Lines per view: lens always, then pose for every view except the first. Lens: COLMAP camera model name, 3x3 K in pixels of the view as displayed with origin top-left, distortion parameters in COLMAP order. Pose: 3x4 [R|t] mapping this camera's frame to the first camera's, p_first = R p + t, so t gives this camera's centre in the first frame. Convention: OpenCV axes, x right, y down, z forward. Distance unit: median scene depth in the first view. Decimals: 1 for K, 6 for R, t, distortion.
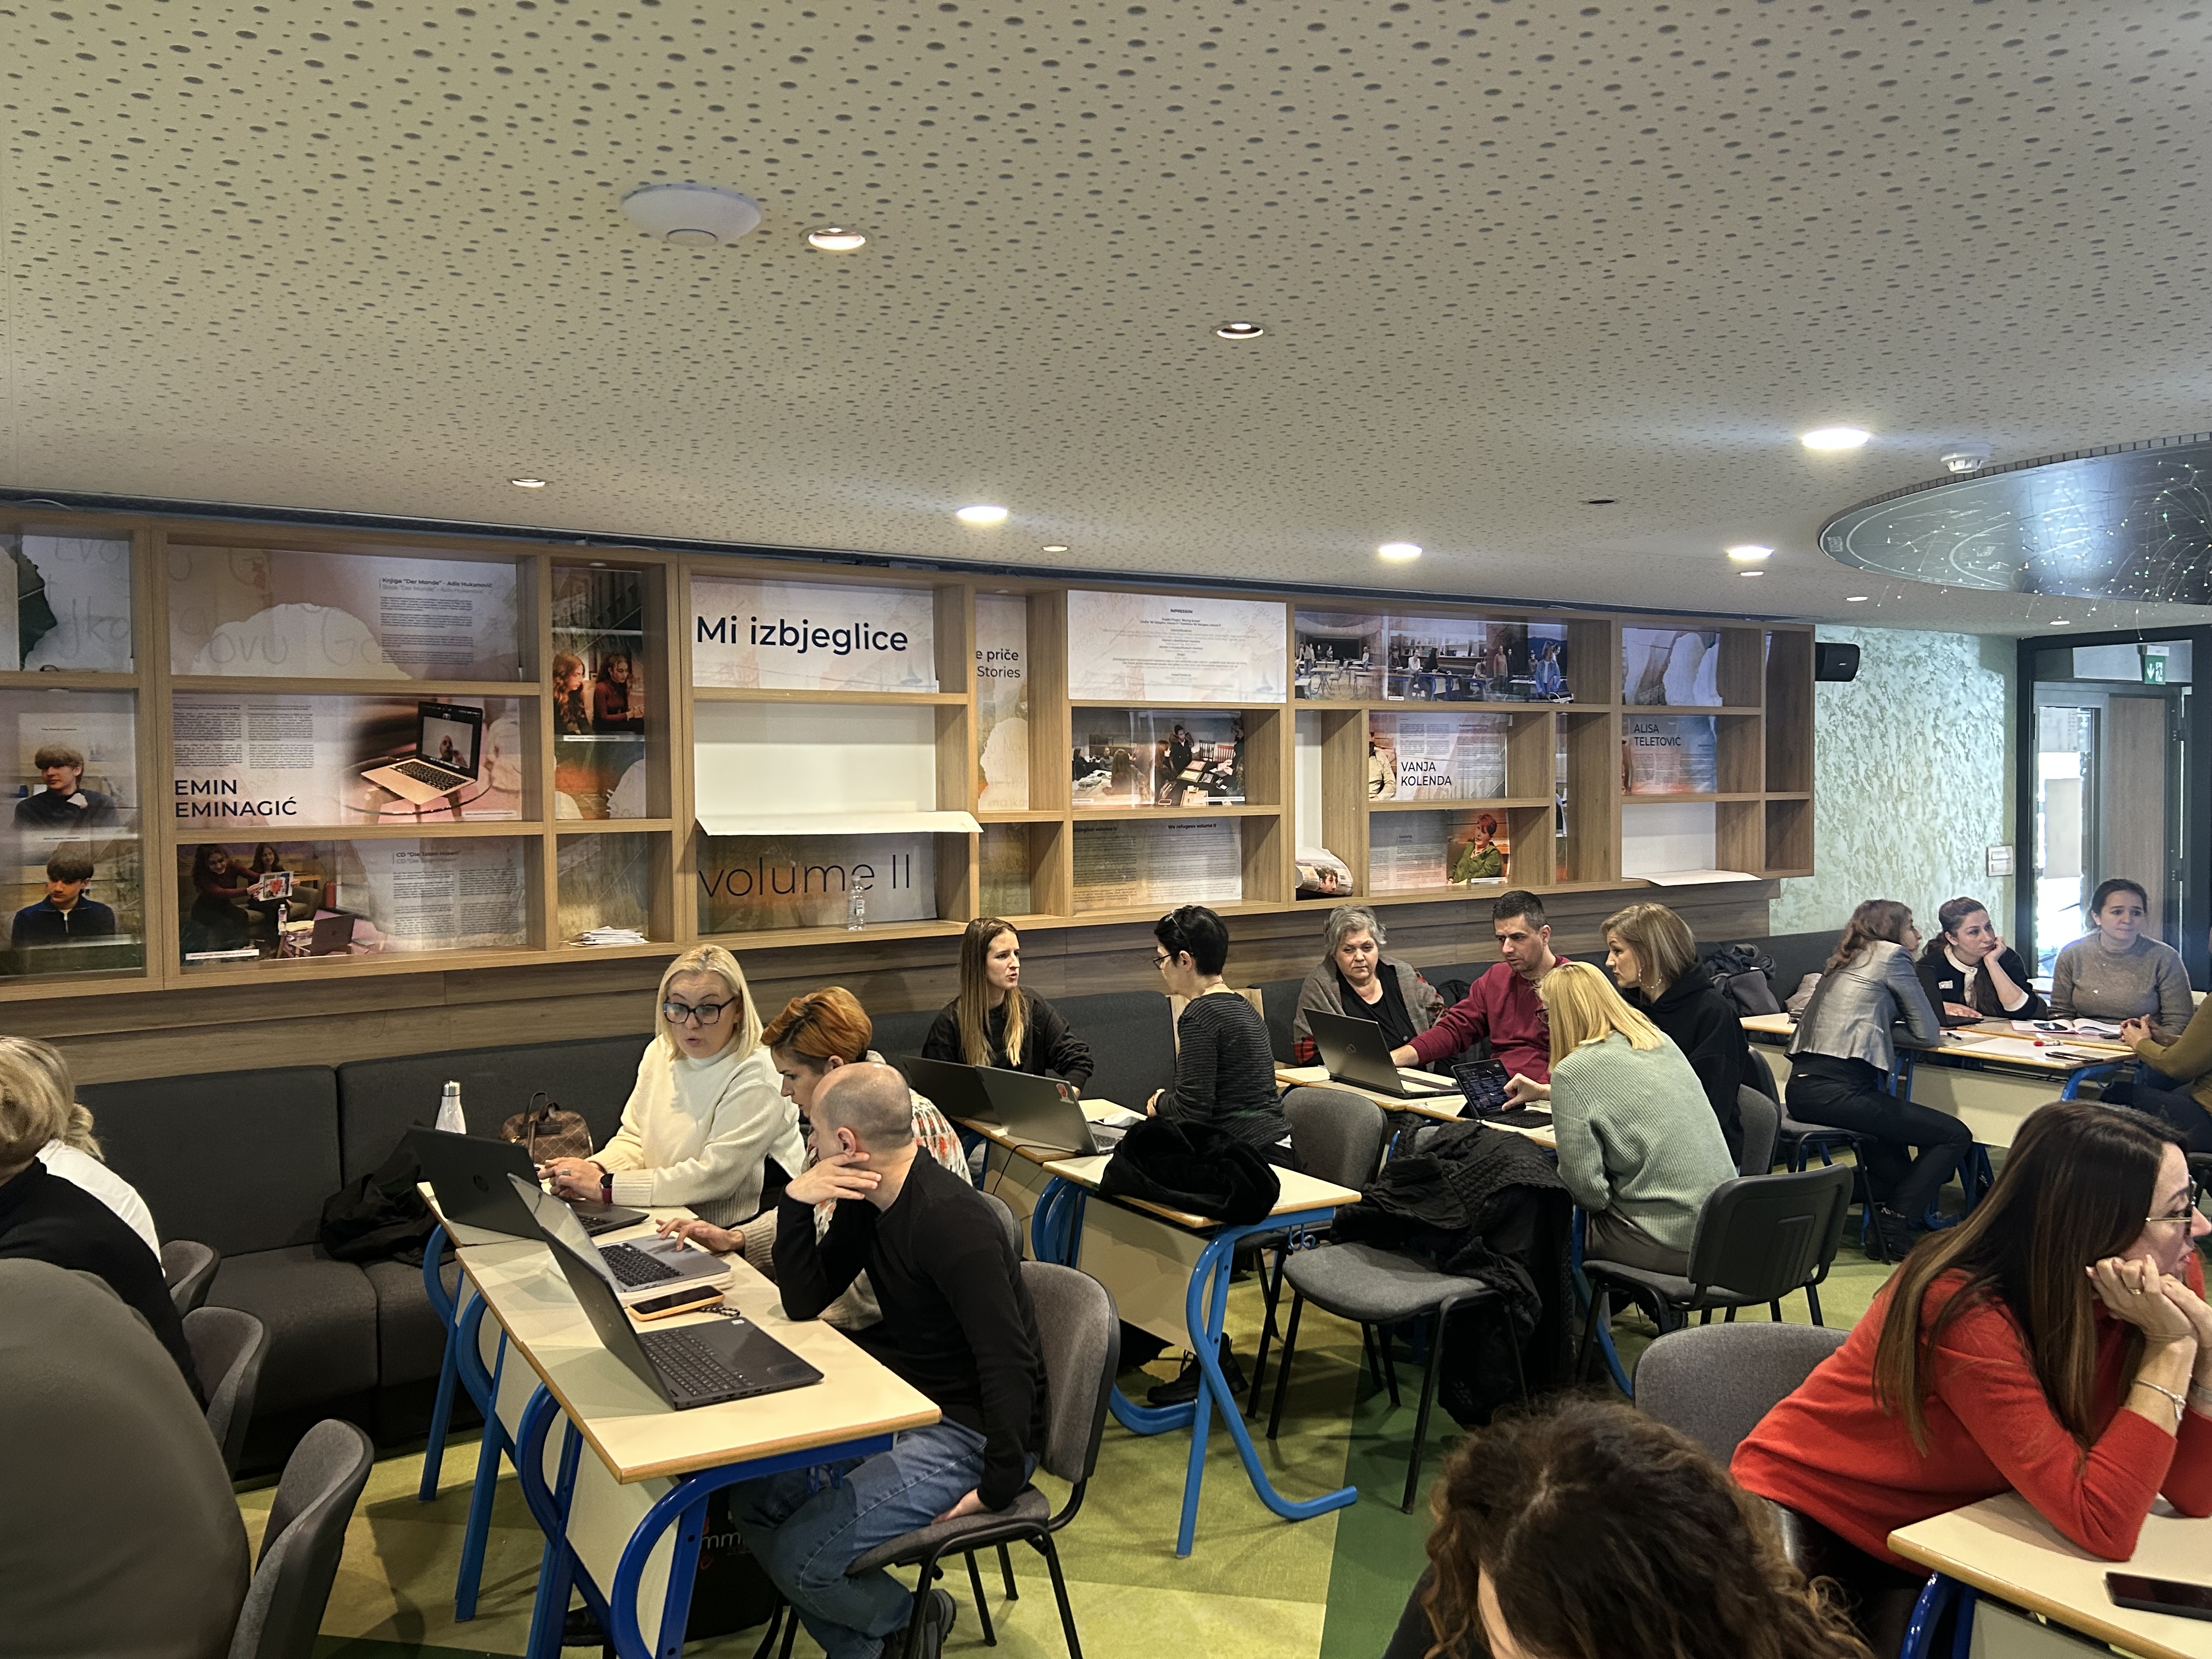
lens RADIAL K [[1659.9, 0, 1109.3], [0, 1659.9, 835.3], [0, 0, 1]] dist [0.013588, 0.003833]
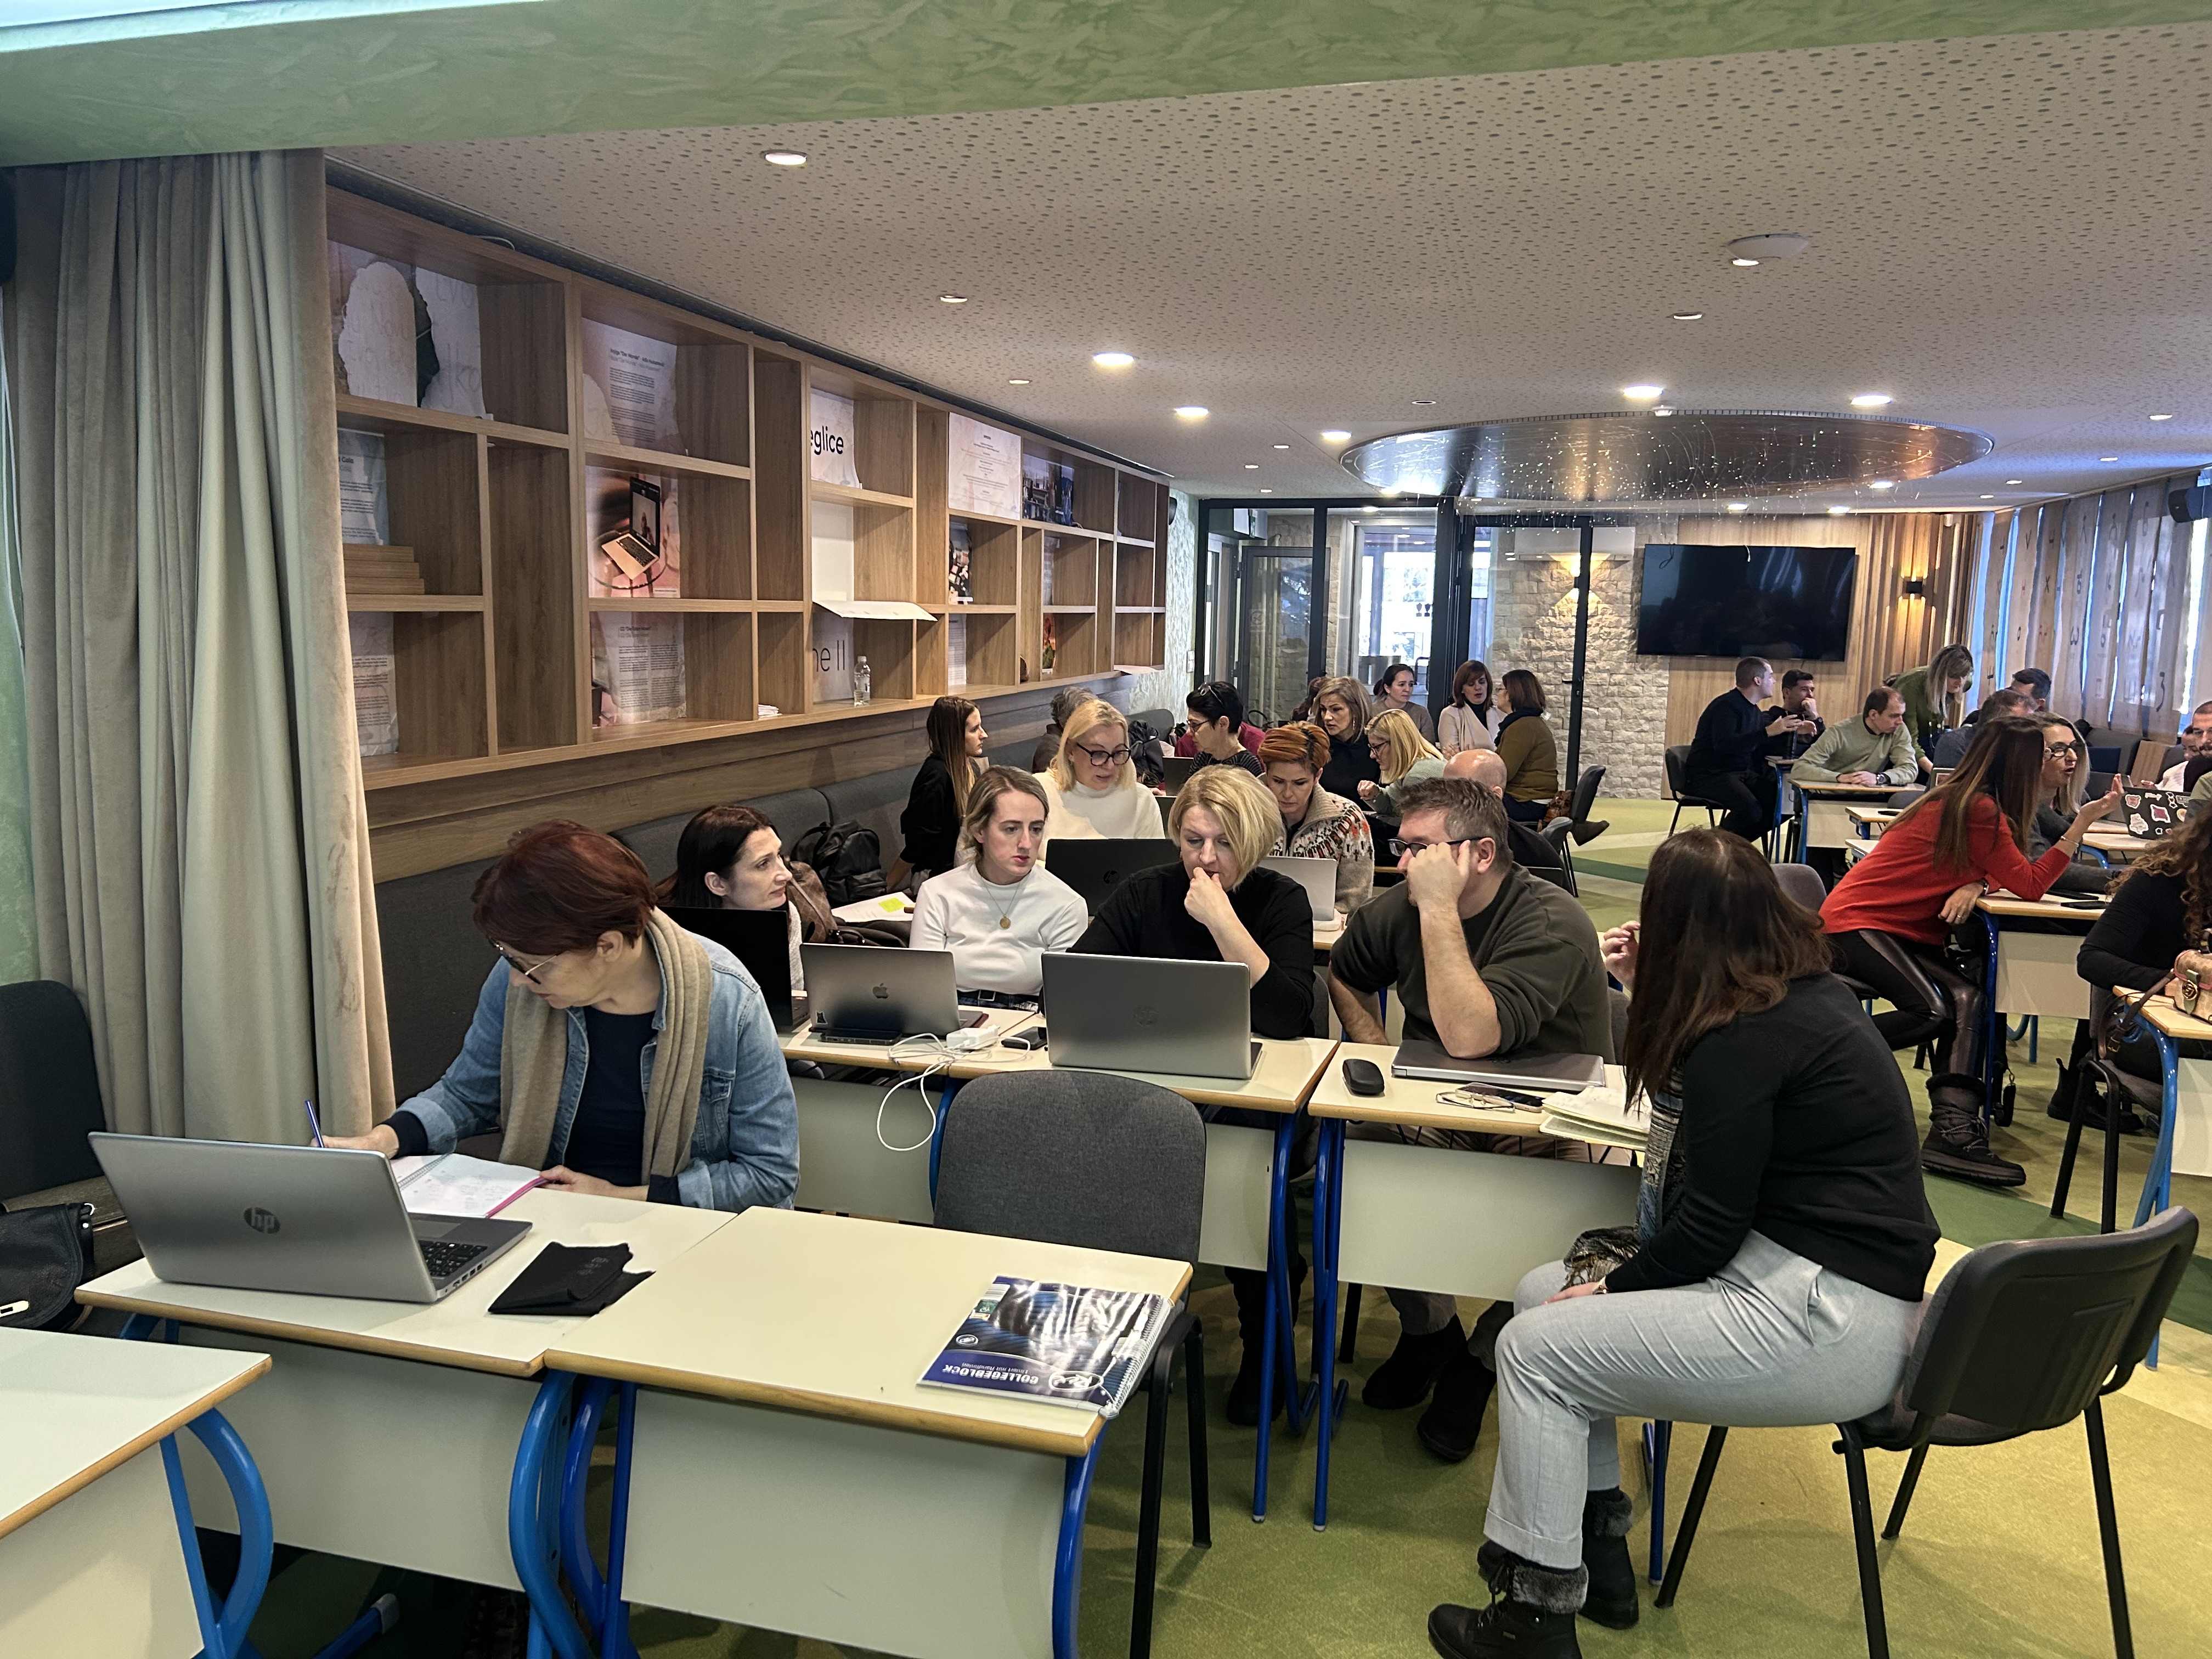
lens RADIAL K [[1659.9, 0, 1103.3], [0, 1659.9, 826.9], [0, 0, 1]] dist [0.013588, 0.003833]
pose [[0.755011, -0.054584, 0.653436, -0.859461], [-0.016366, 0.994650, 0.101997, 0.023433], [-0.655508, -0.087703, 0.750078, 0.034799]]
